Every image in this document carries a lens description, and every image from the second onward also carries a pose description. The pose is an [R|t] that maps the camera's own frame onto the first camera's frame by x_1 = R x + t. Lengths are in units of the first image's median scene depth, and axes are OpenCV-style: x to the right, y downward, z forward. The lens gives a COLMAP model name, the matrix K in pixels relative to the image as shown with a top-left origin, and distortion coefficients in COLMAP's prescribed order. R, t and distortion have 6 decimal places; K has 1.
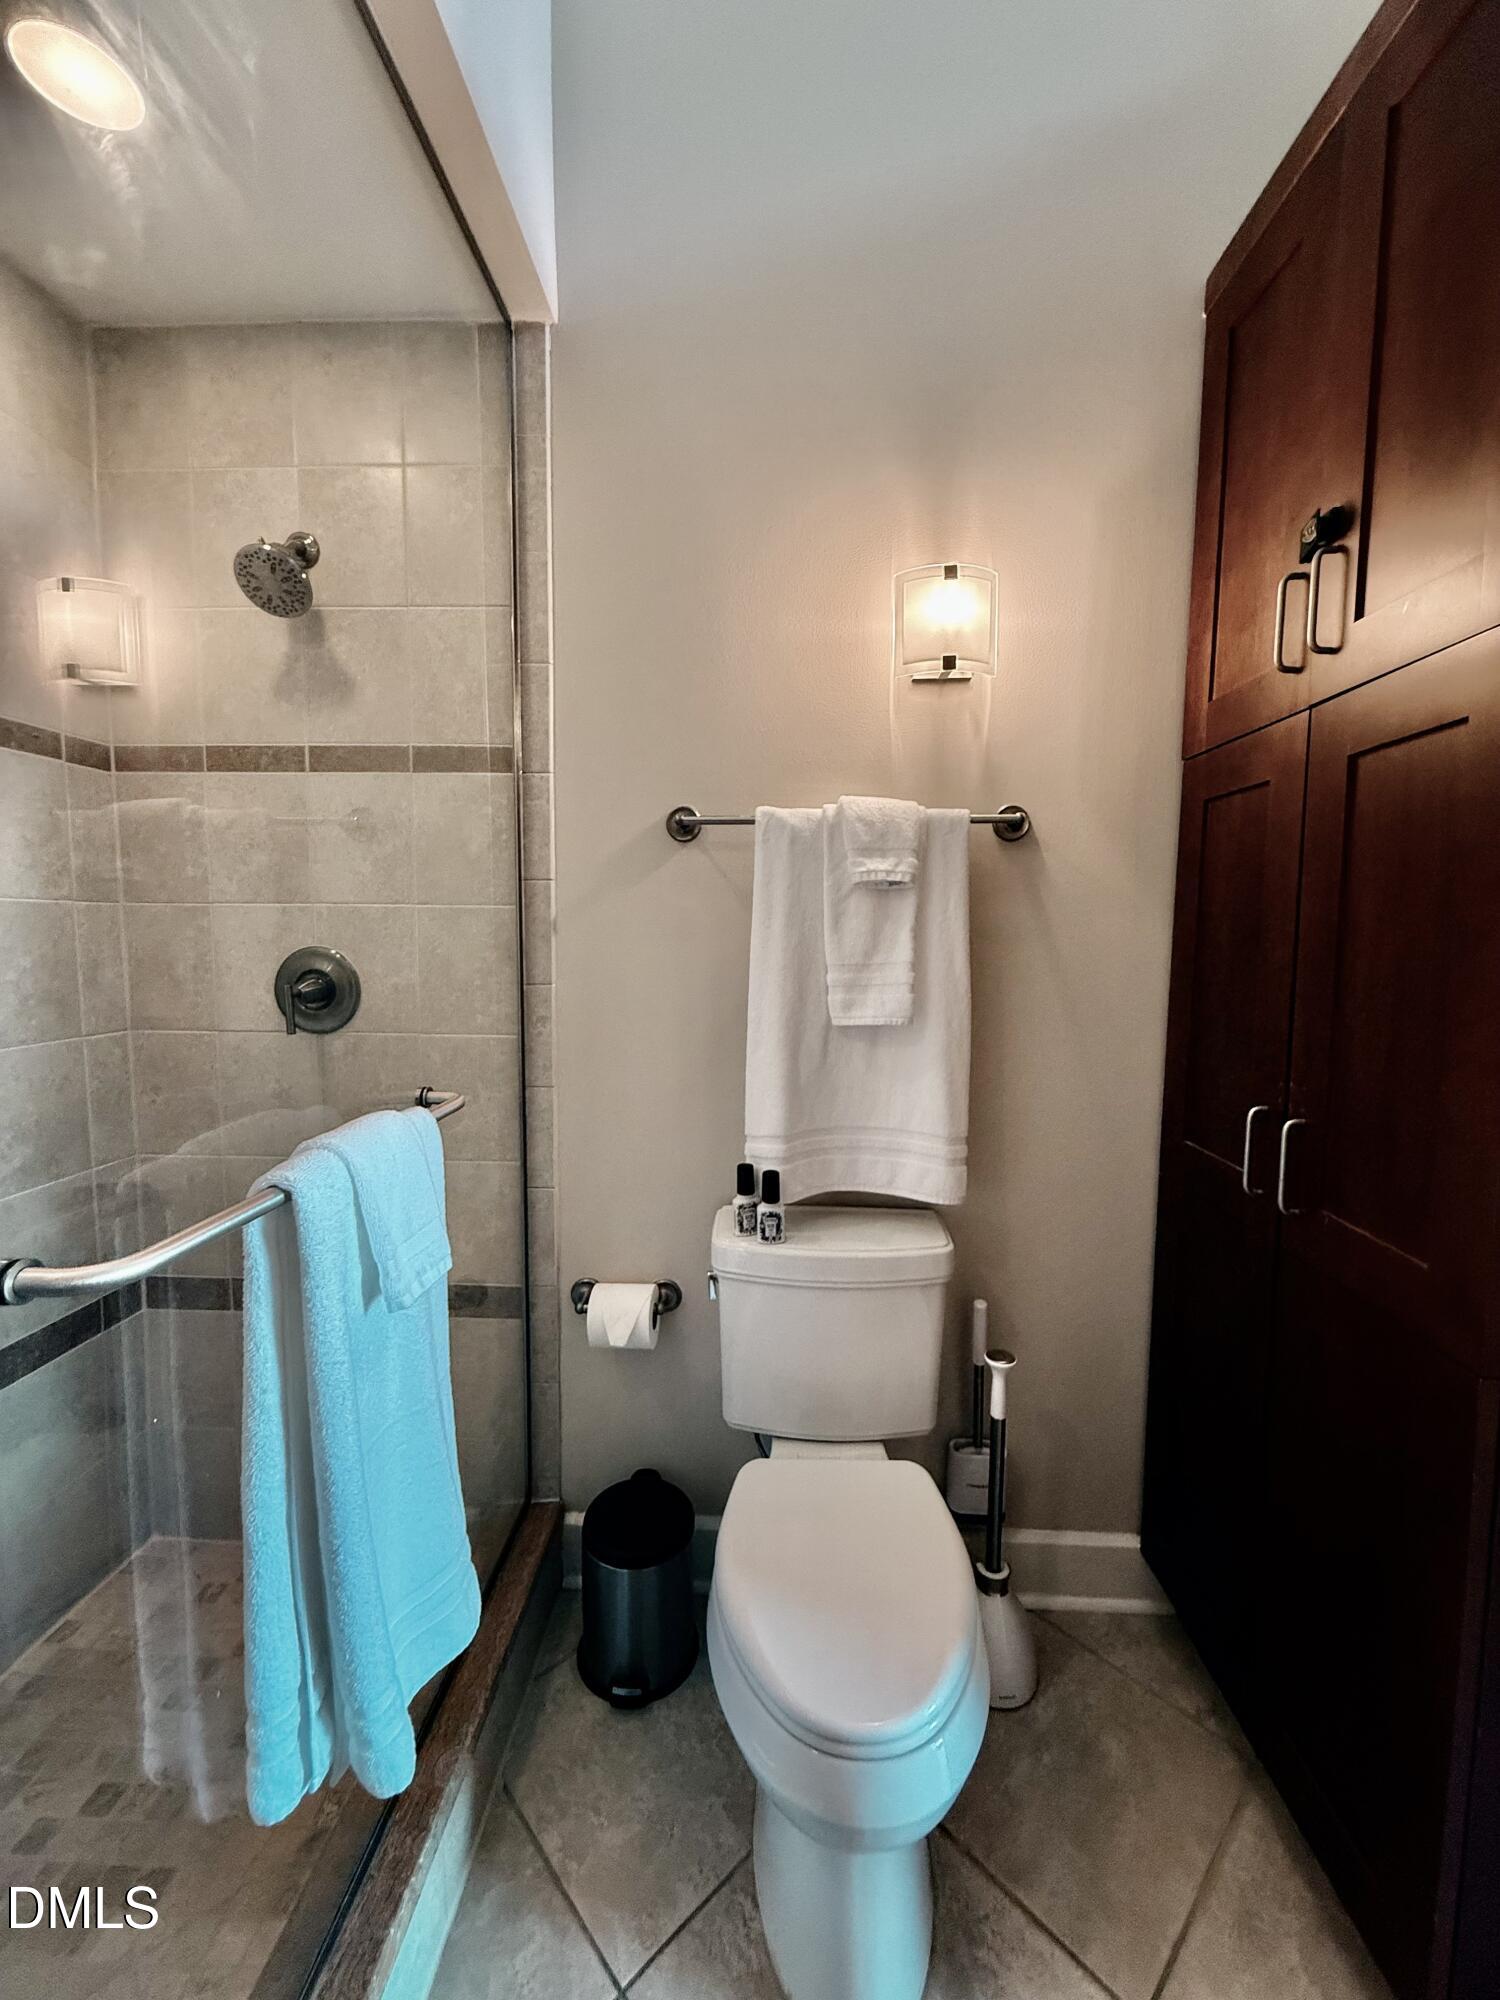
lens RADIAL K [[799.2, 0, 750.0], [0, 799.2, 1000.0], [0, 0, 1]] dist [0.000131, 0.000230]
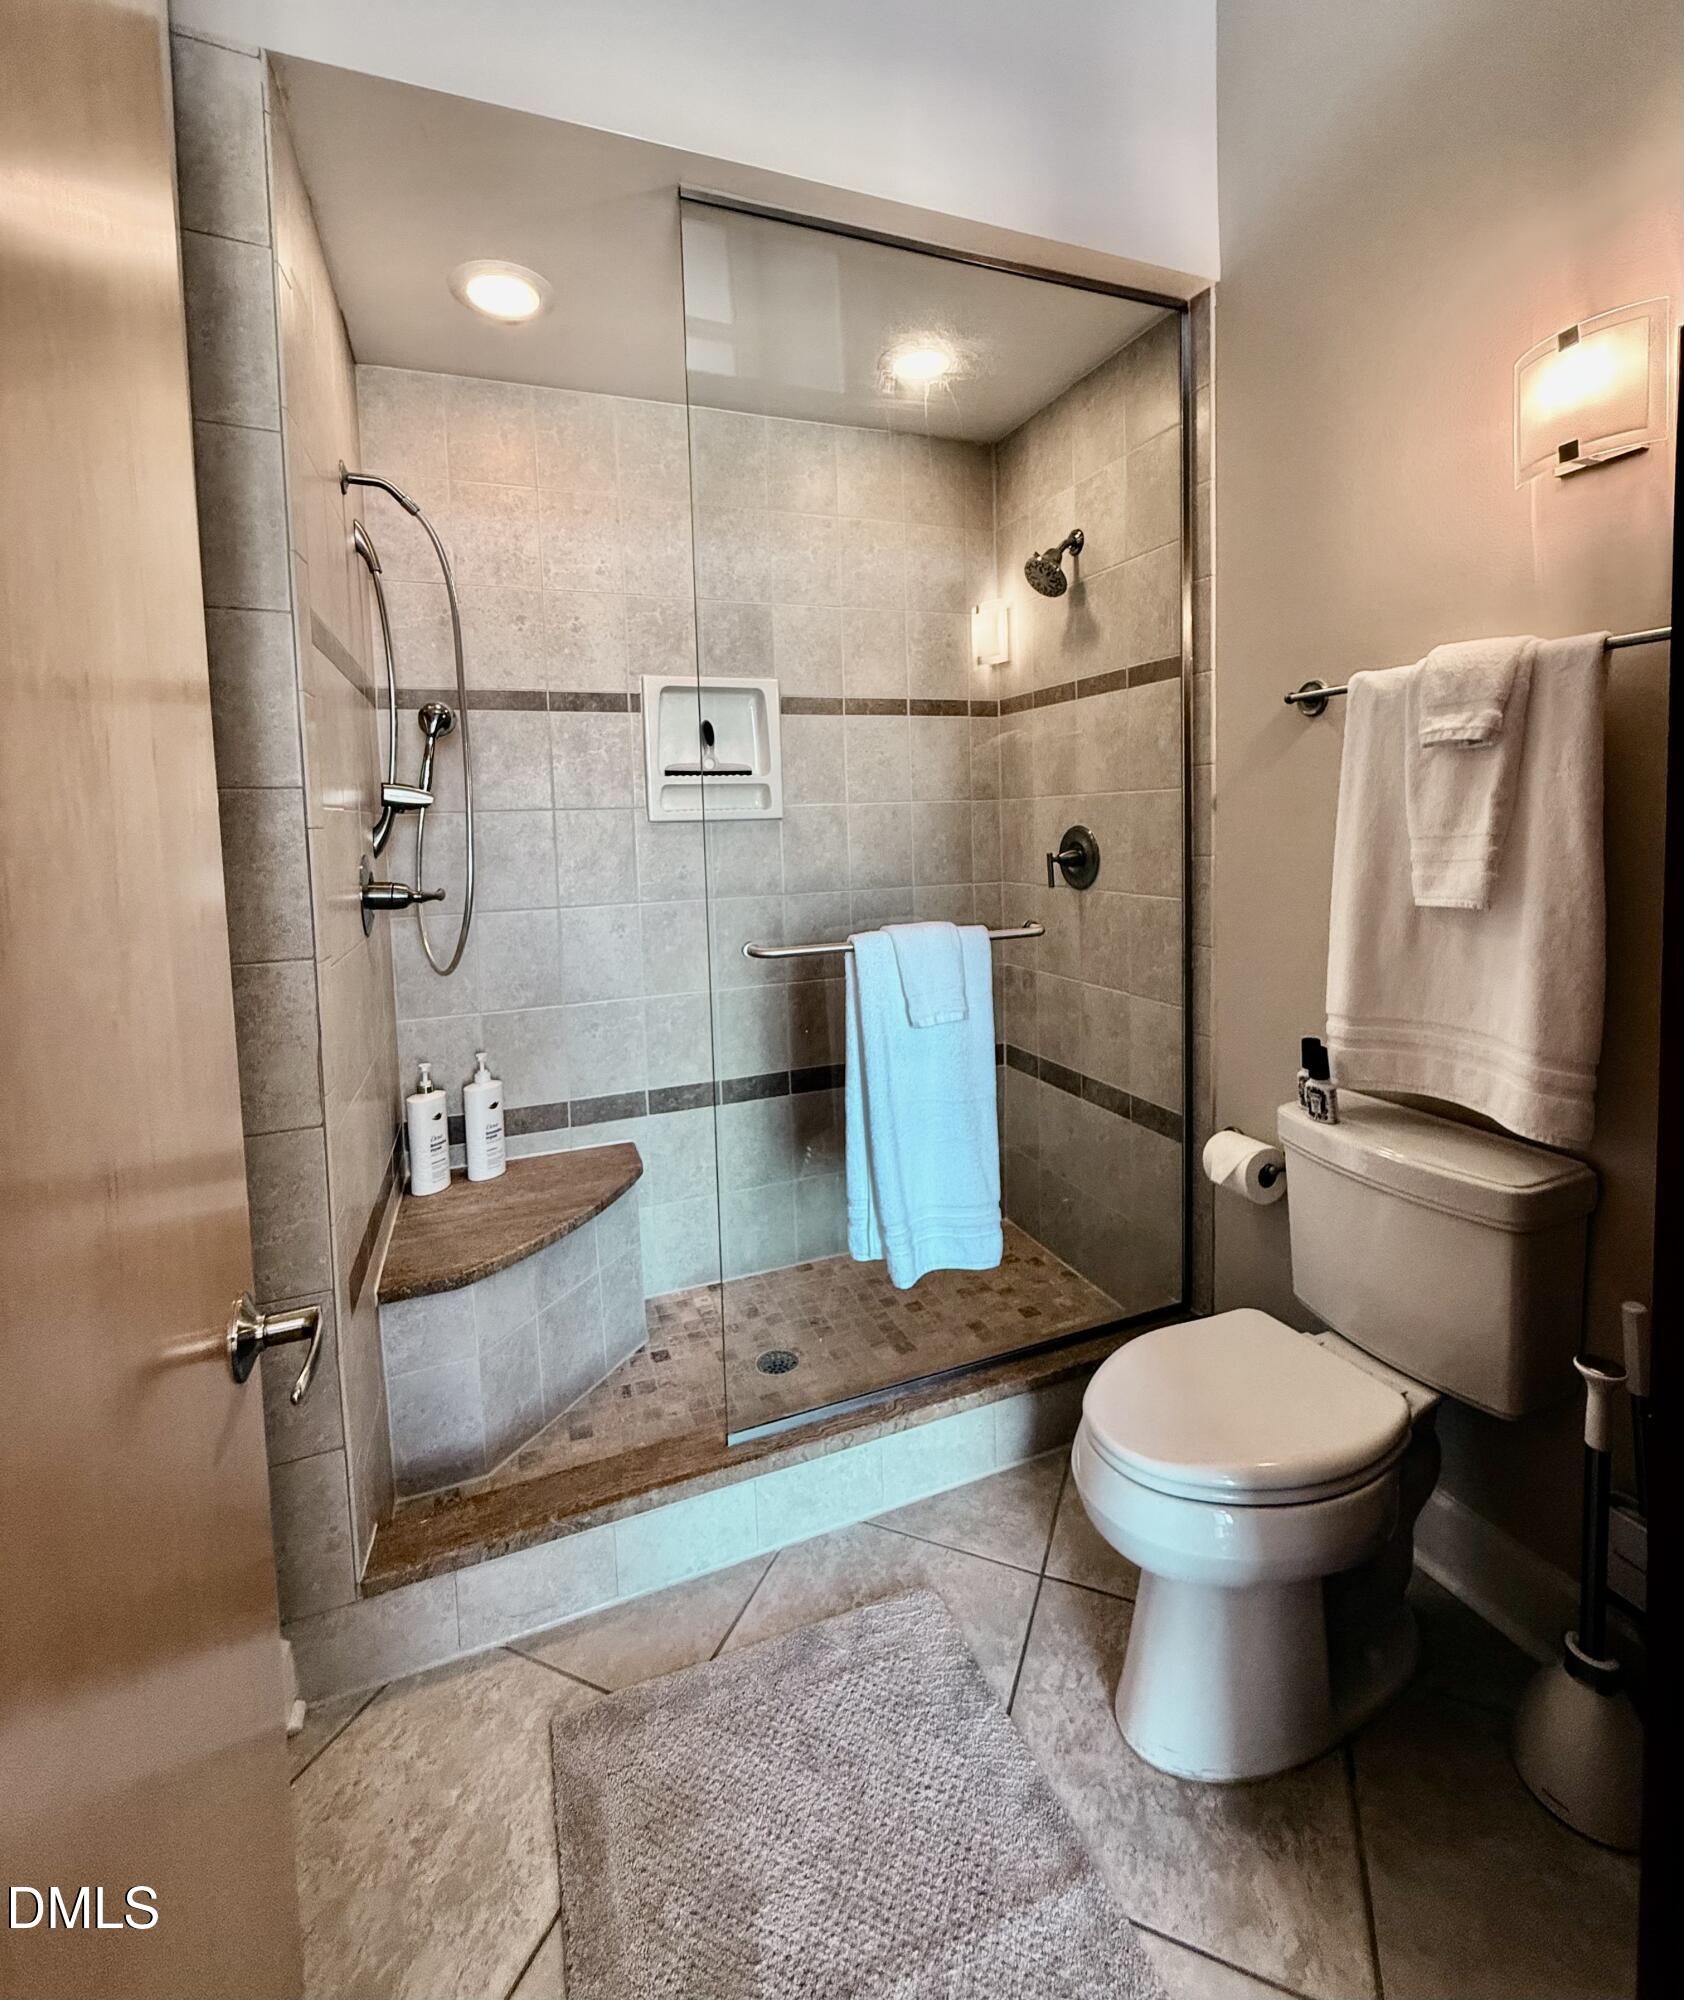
lens RADIAL K [[899.4, 0, 841.2], [0, 899.4, 876.8], [0, 0, 1]] dist [-0.000123, -0.000001]
pose [[0.409266, 0.037066, -0.911662, 0.735499], [-0.043397, 0.998834, 0.021128, 0.006209], [0.911382, 0.030916, 0.410398, 0.000212]]
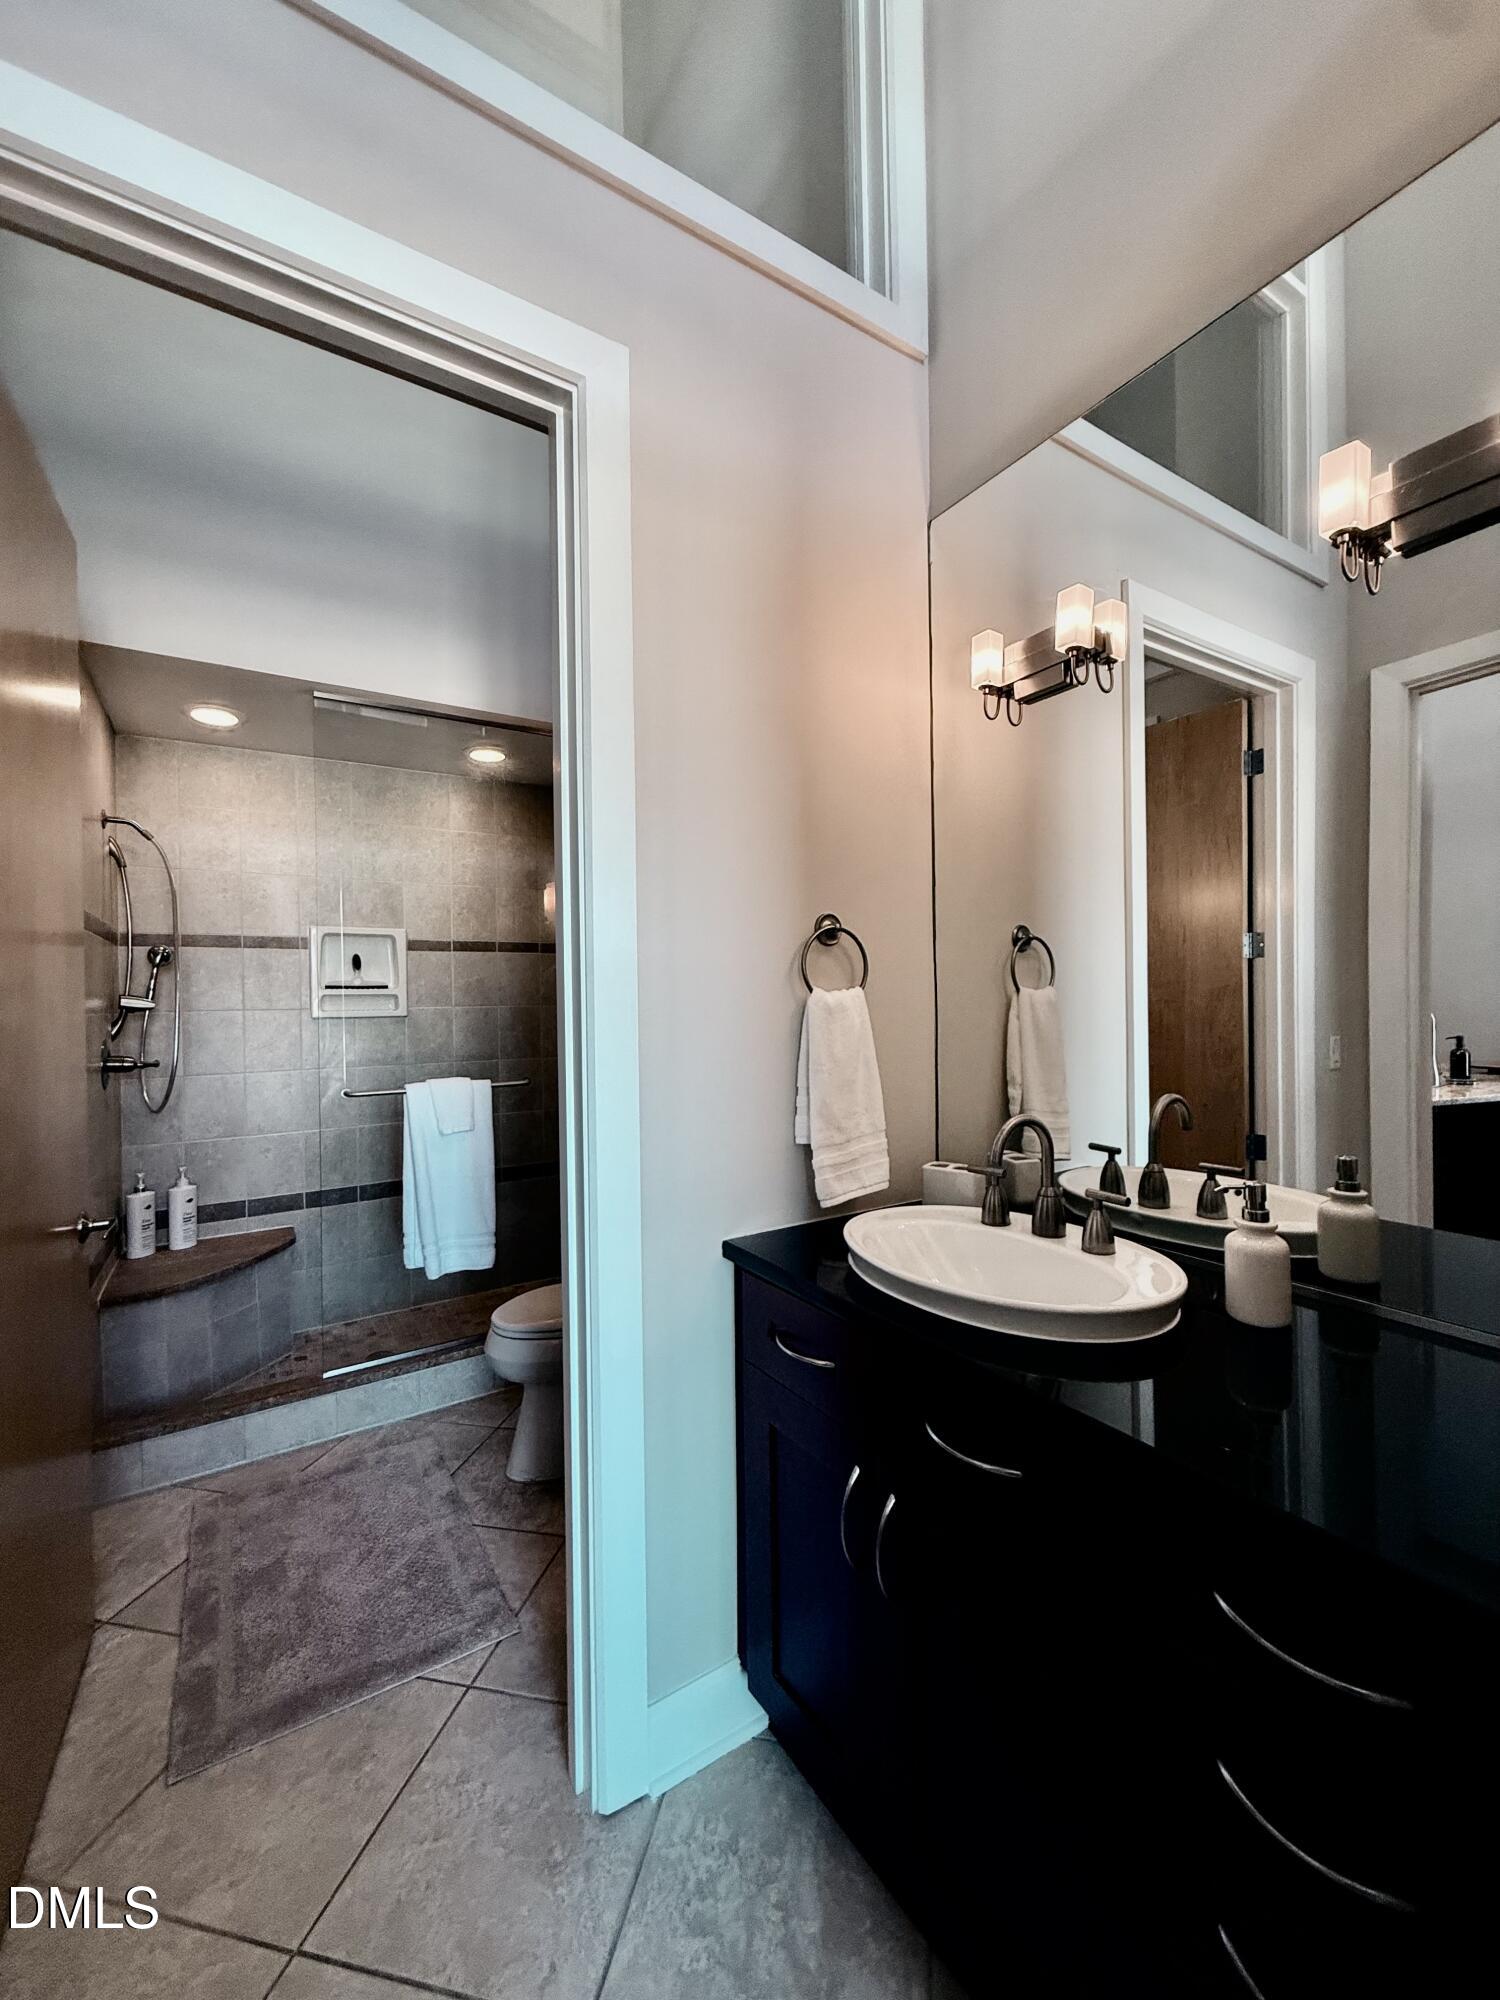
lens RADIAL K [[799.2, 0, 750.0], [0, 799.2, 1000.0], [0, 0, 1]] dist [0.000131, 0.000230]
pose [[0.580006, -0.021815, -0.814320, 1.893295], [-0.045795, 0.997187, -0.059331, -0.023570], [0.813324, 0.071704, 0.577376, 0.057076]]
